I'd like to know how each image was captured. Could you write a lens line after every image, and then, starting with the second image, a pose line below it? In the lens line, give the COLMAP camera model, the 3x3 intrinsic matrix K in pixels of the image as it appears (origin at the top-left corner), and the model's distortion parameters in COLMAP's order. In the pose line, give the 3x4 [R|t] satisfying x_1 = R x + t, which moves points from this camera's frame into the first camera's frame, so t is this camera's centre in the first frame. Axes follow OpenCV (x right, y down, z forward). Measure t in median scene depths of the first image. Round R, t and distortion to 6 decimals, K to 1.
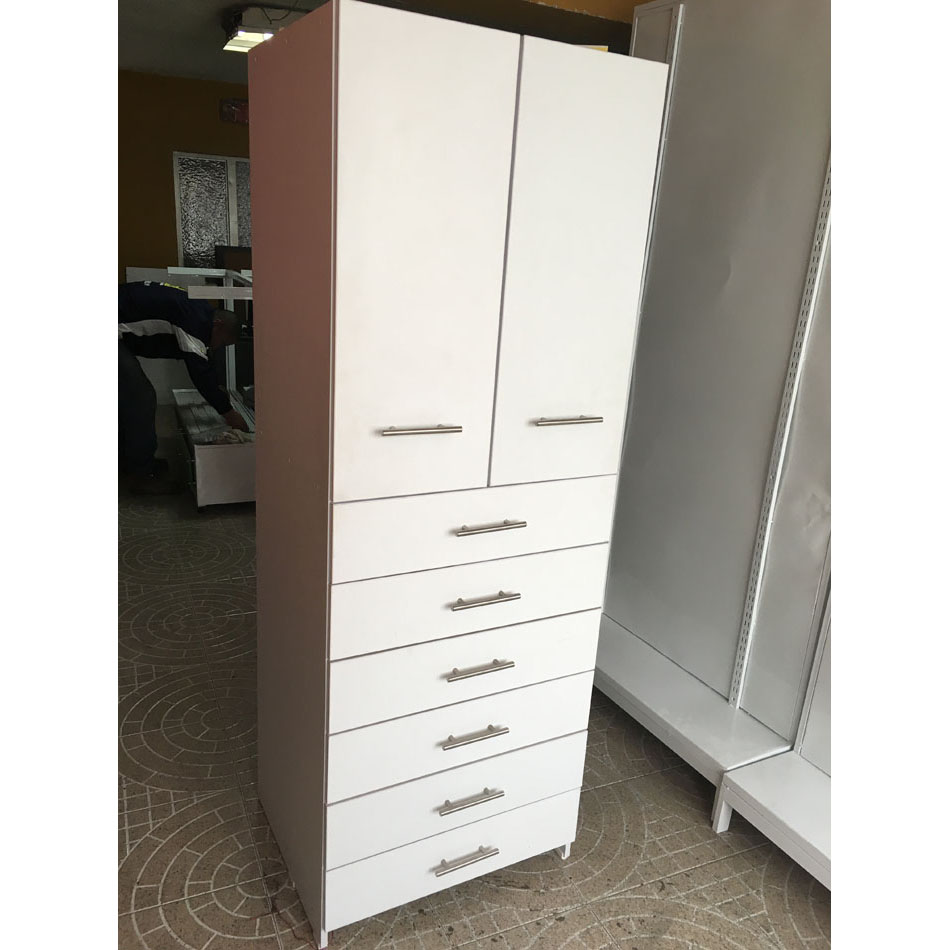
lens RADIAL K [[811.9, 0, 474.5], [0, 811.9, 478.1], [0, 0, 1]] dist [0.062568, -0.023718]
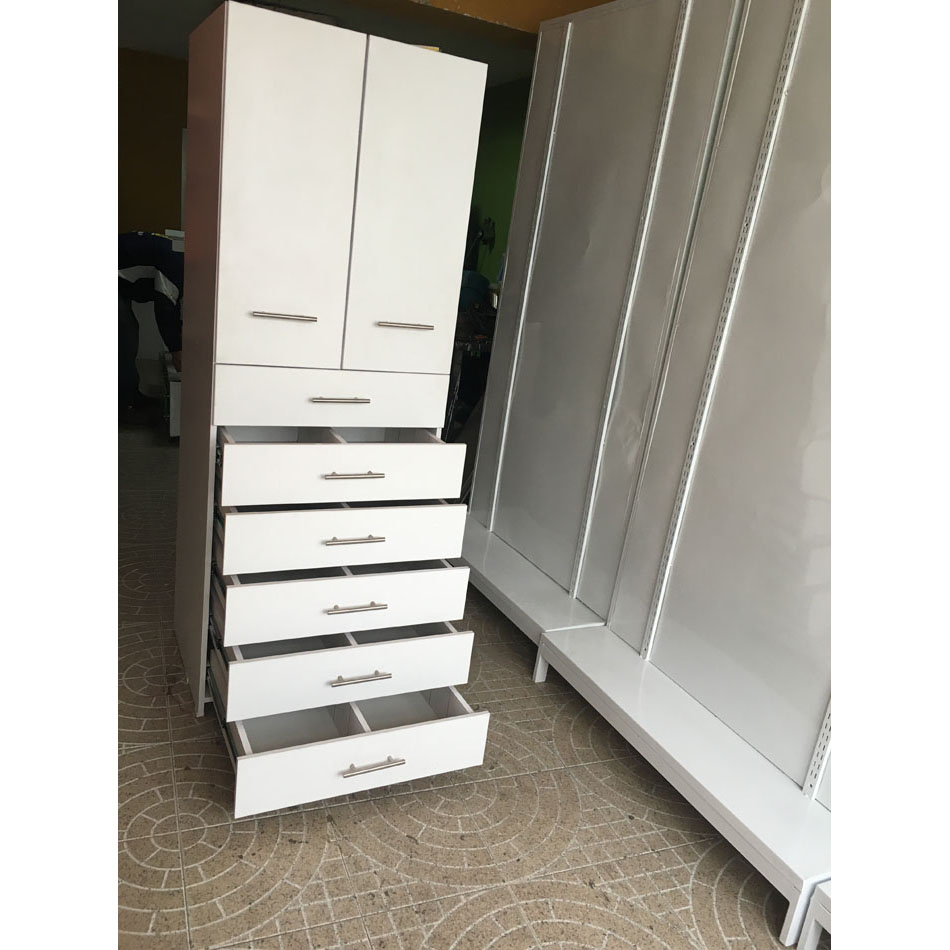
lens RADIAL K [[811.9, 0, 476.2], [0, 811.9, 471.9], [0, 0, 1]] dist [0.062568, -0.023718]
pose [[0.997293, 0.073170, -0.007292, 0.188498], [-0.073228, 0.997283, -0.008022, 0.125720], [0.006685, 0.008534, 0.999941, -0.246677]]
